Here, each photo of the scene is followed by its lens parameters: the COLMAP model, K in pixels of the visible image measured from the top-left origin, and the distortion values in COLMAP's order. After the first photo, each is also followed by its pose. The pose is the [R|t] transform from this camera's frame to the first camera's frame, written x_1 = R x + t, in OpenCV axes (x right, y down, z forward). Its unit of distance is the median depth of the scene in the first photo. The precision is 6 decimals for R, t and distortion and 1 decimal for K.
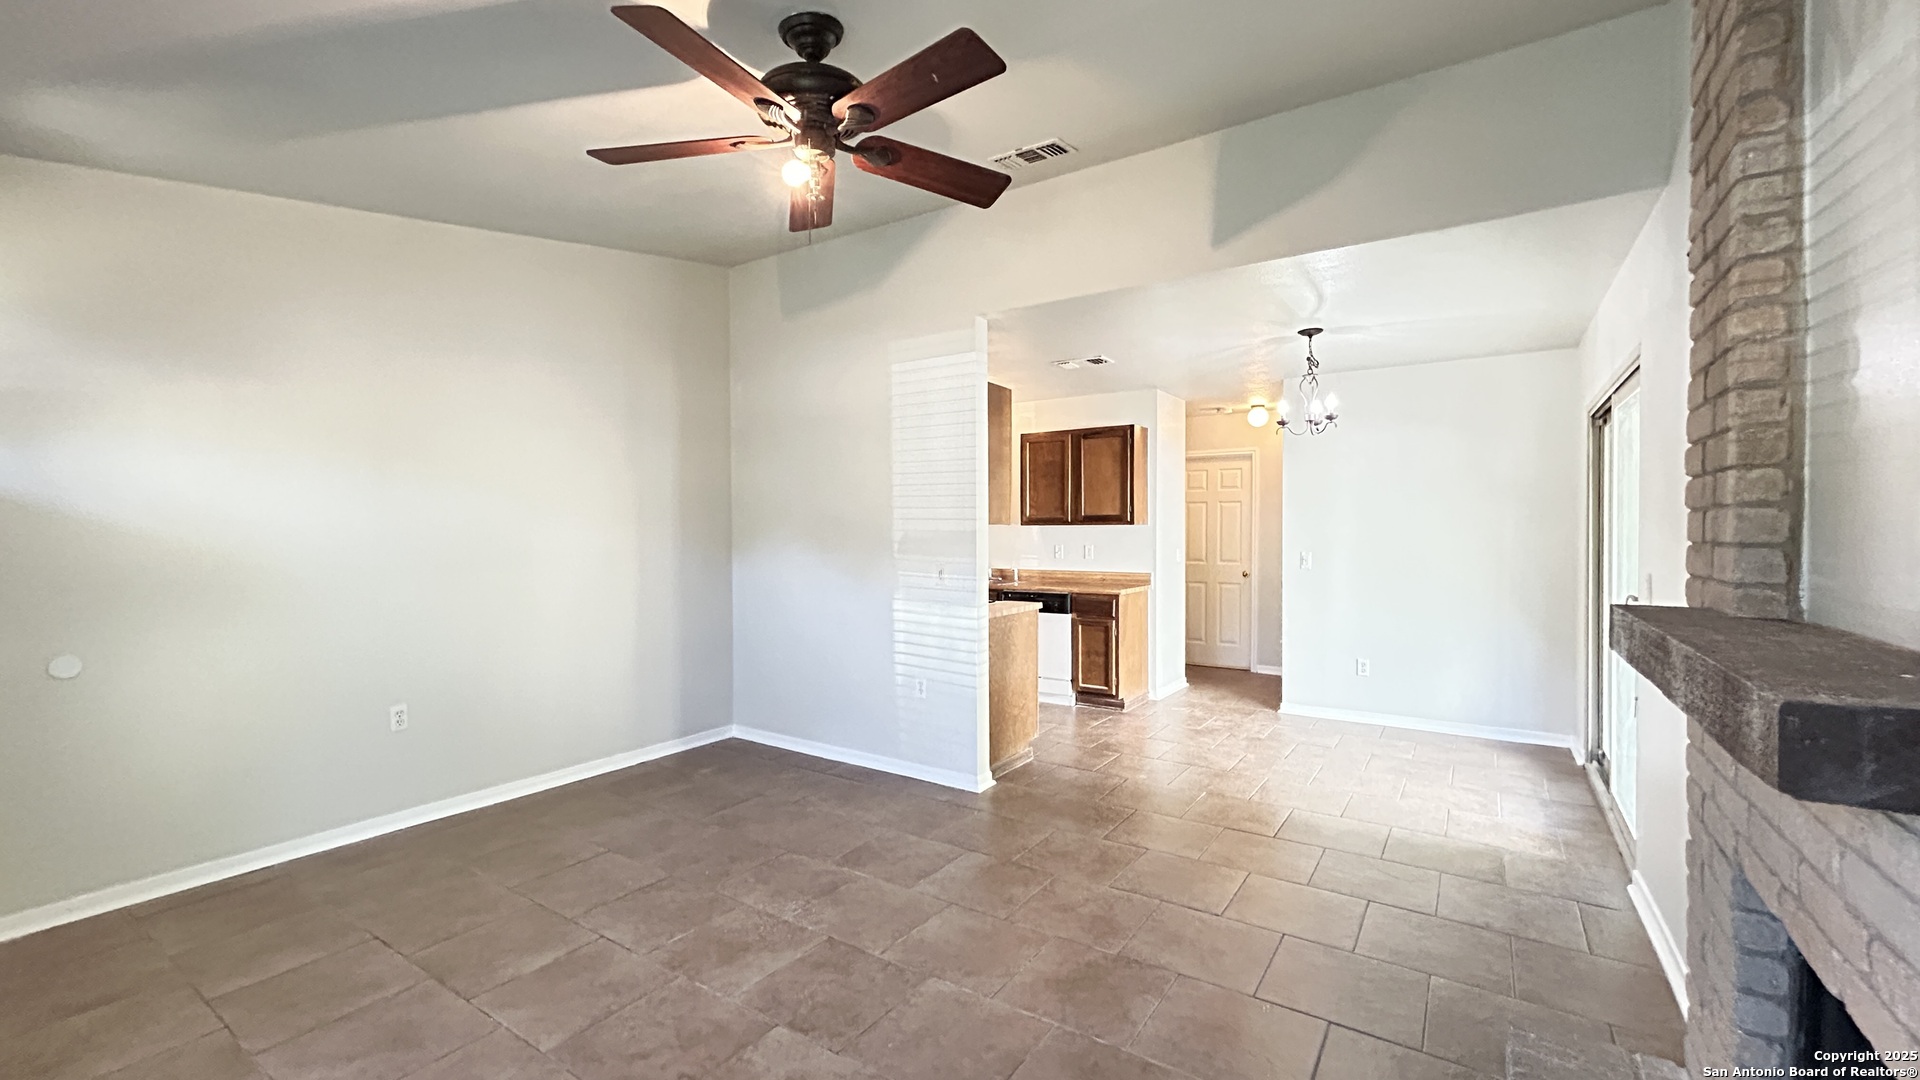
lens RADIAL K [[769.8, 0, 958.7], [0, 769.8, 536.7], [0, 0, 1]] dist [-0.001643, 0.001227]
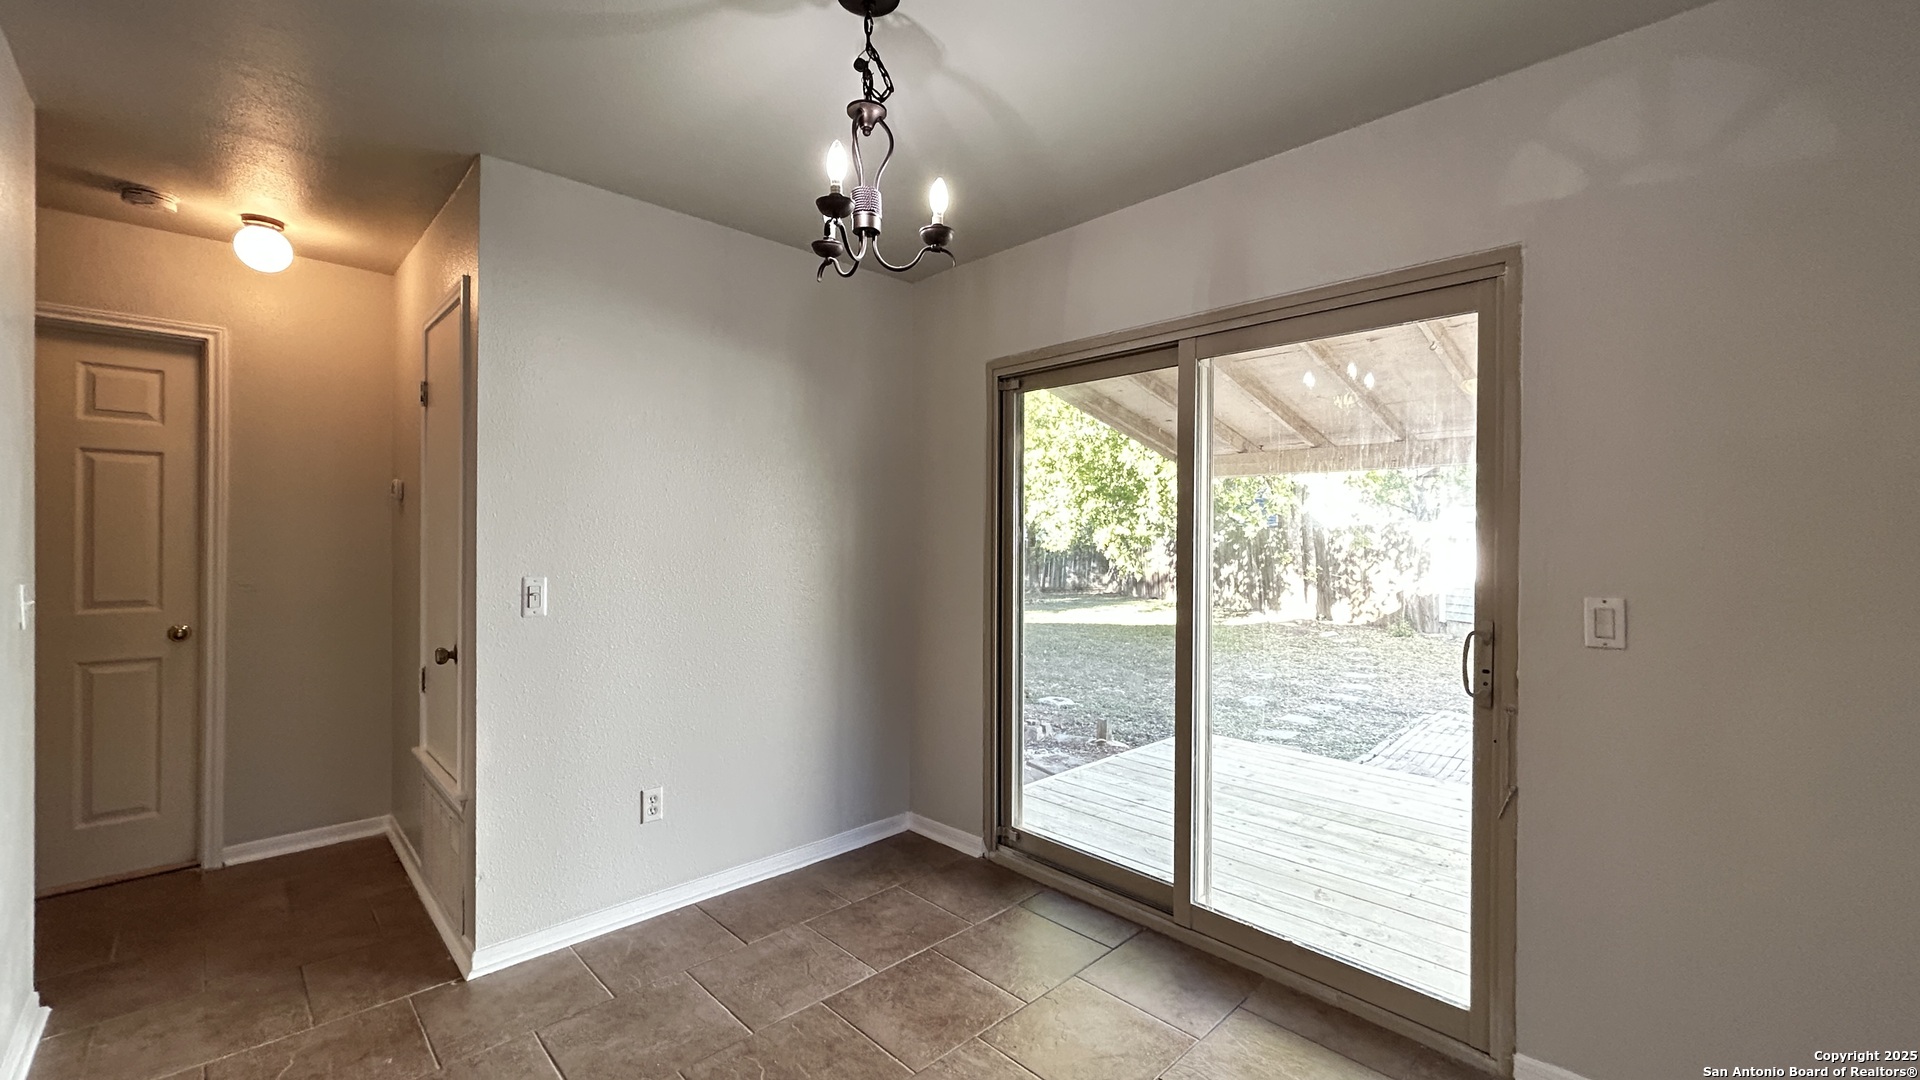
lens RADIAL K [[769.8, 0, 964.6], [0, 769.8, 540.3], [0, 0, 1]] dist [-0.001643, 0.001227]
pose [[0.202175, -0.001678, 0.979348, 0.078289], [-0.000476, 0.999998, 0.001811, -0.002885], [-0.979349, -0.000832, 0.202174, 0.700950]]
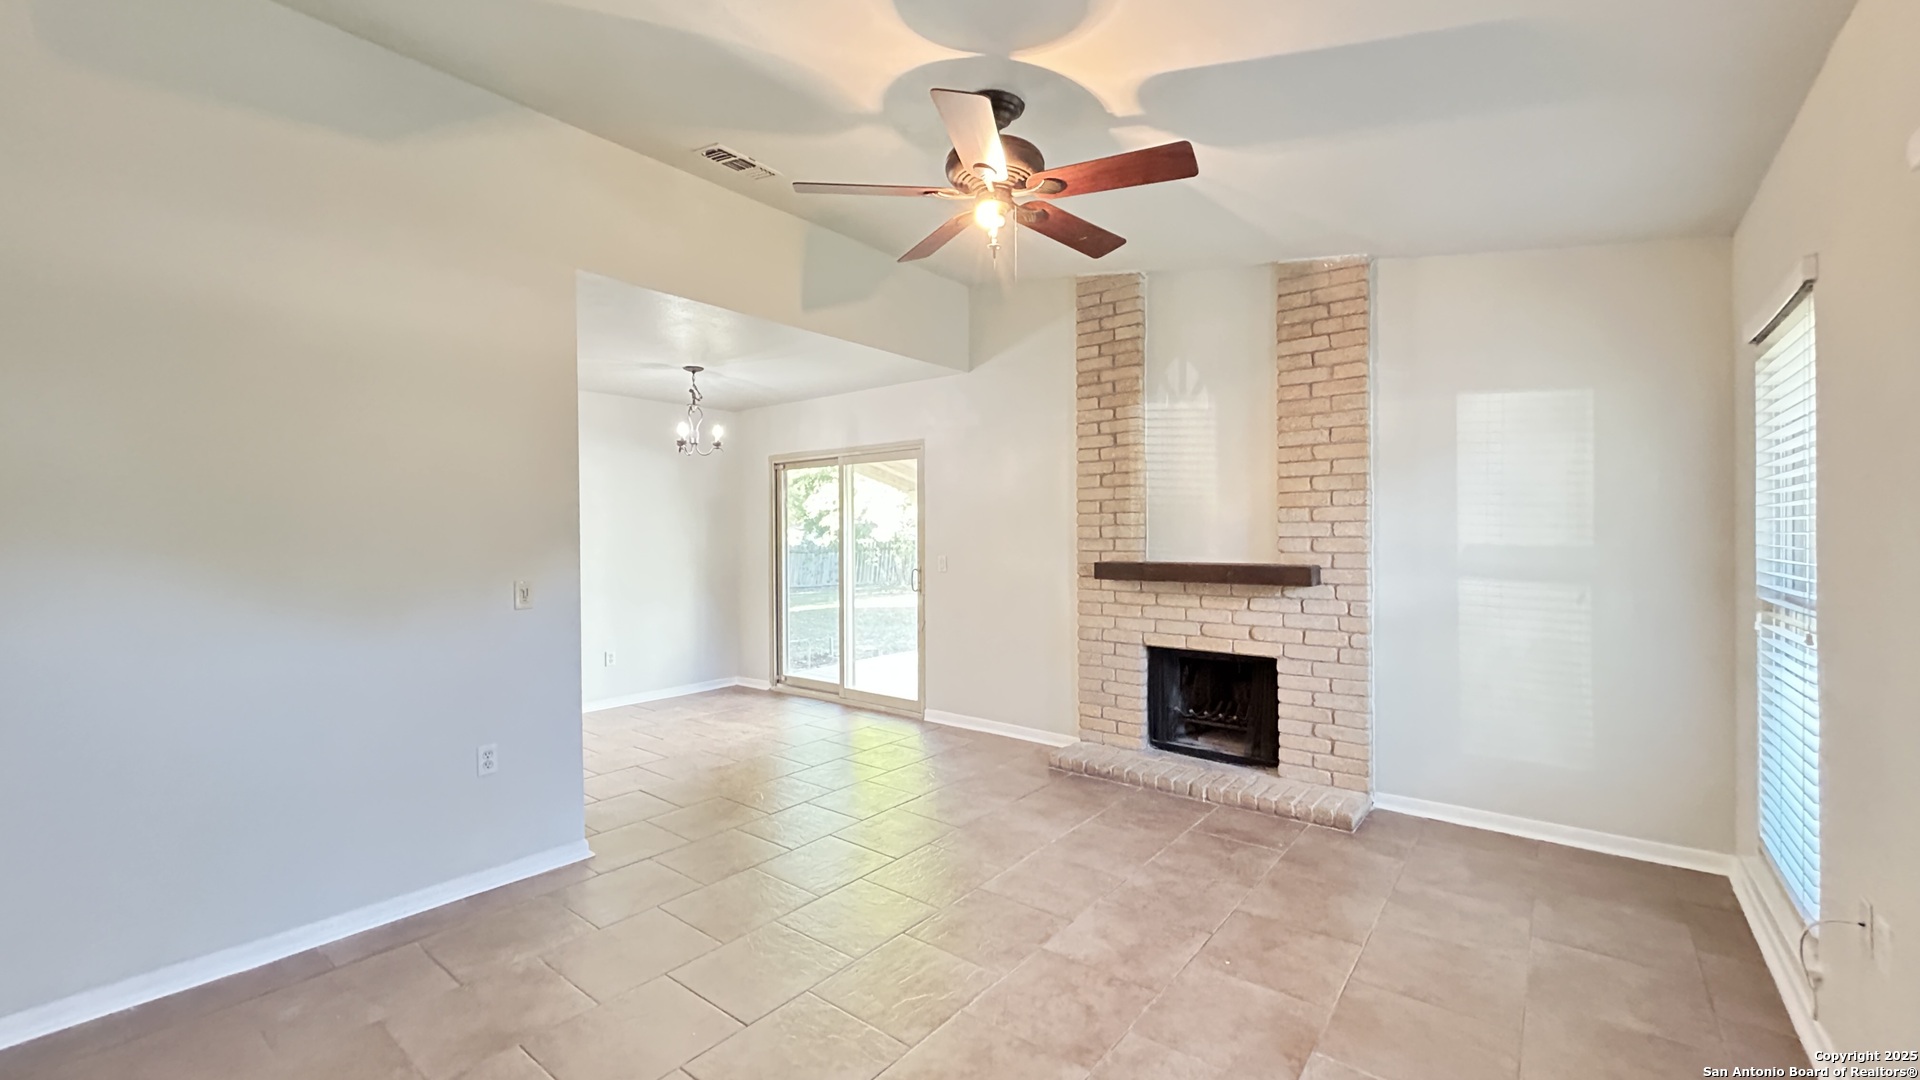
lens RADIAL K [[769.8, 0, 968.0], [0, 769.8, 535.9], [0, 0, 1]] dist [-0.001643, 0.001227]
pose [[0.070629, 0.002838, 0.997499, -0.557412], [0.010984, 0.999933, -0.003623, -0.000049], [-0.997442, 0.011212, 0.070593, 0.397603]]
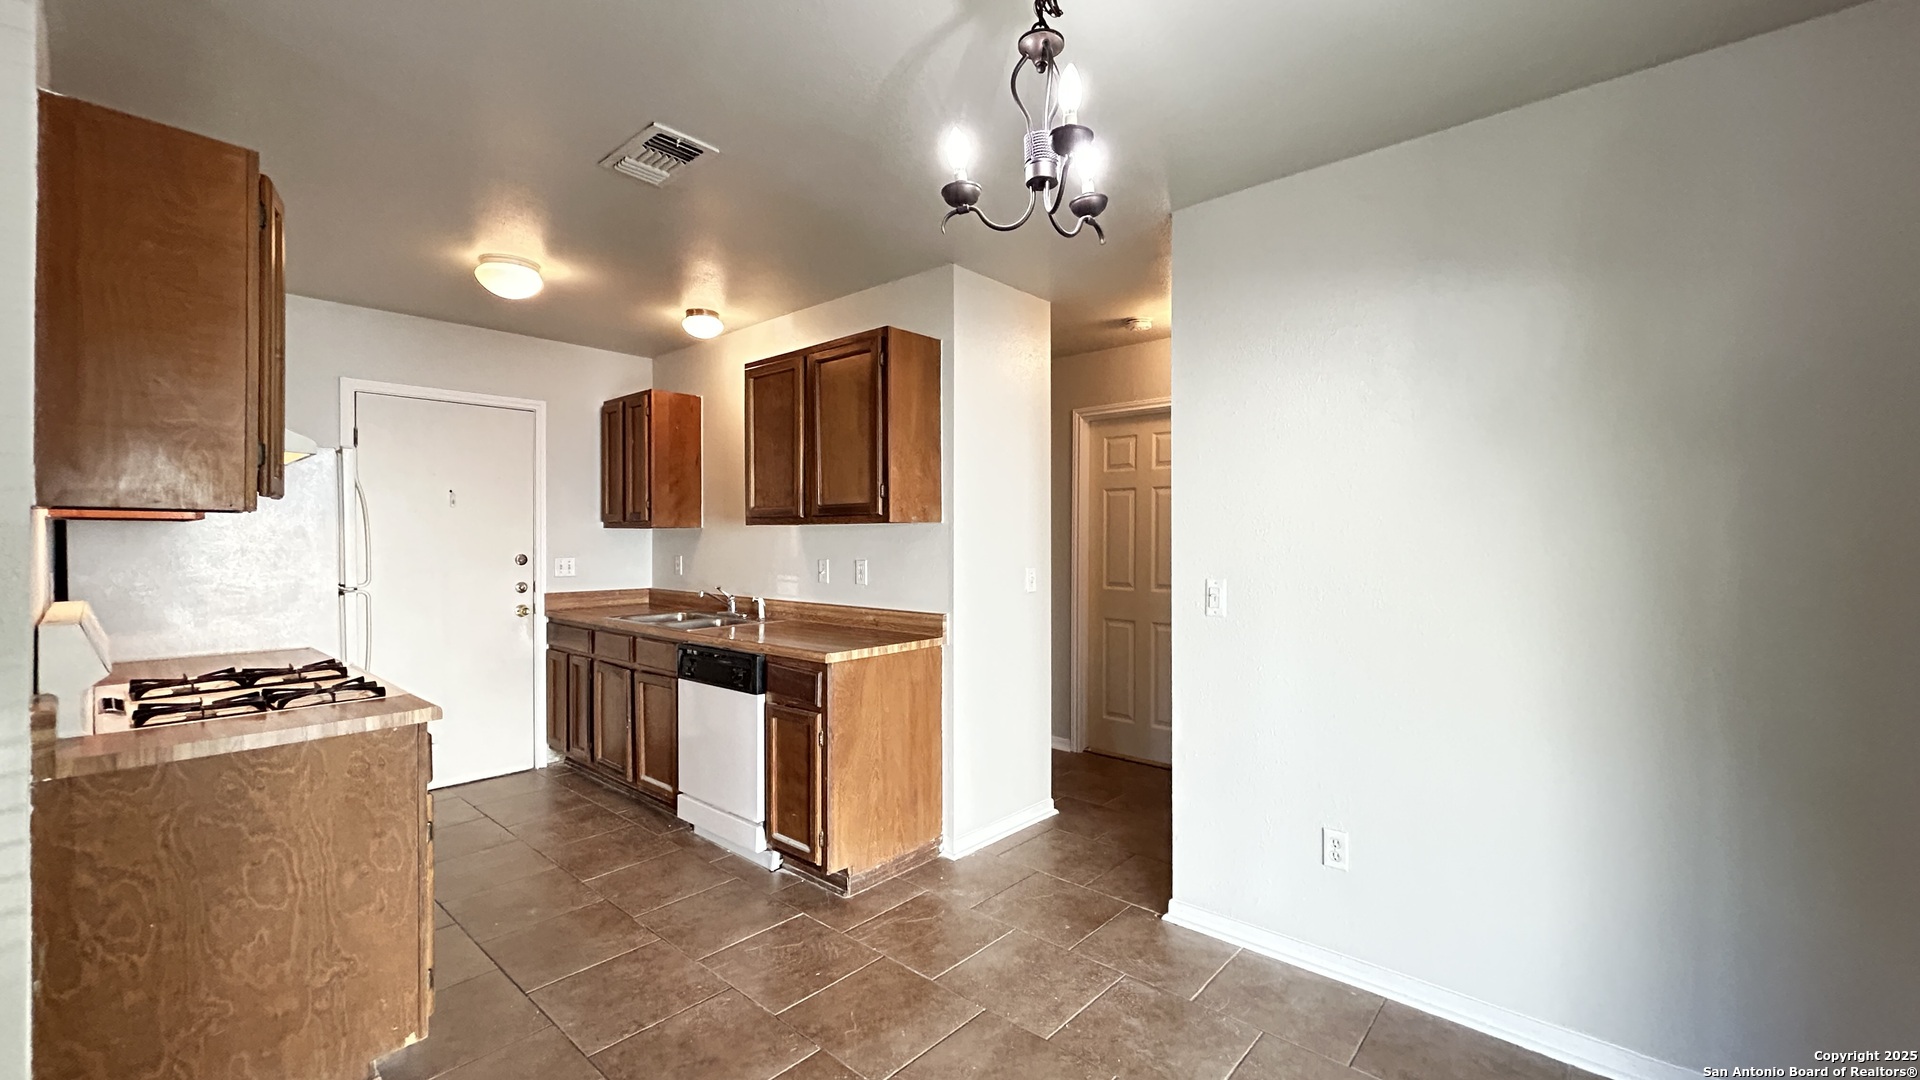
lens RADIAL K [[769.8, 0, 962.1], [0, 769.8, 538.6], [0, 0, 1]] dist [-0.001643, 0.001227]
pose [[0.992027, 0.004093, -0.125962, 0.370154], [-0.005050, 0.999961, -0.007283, -0.001564], [0.125928, 0.007861, 0.992008, 0.541542]]
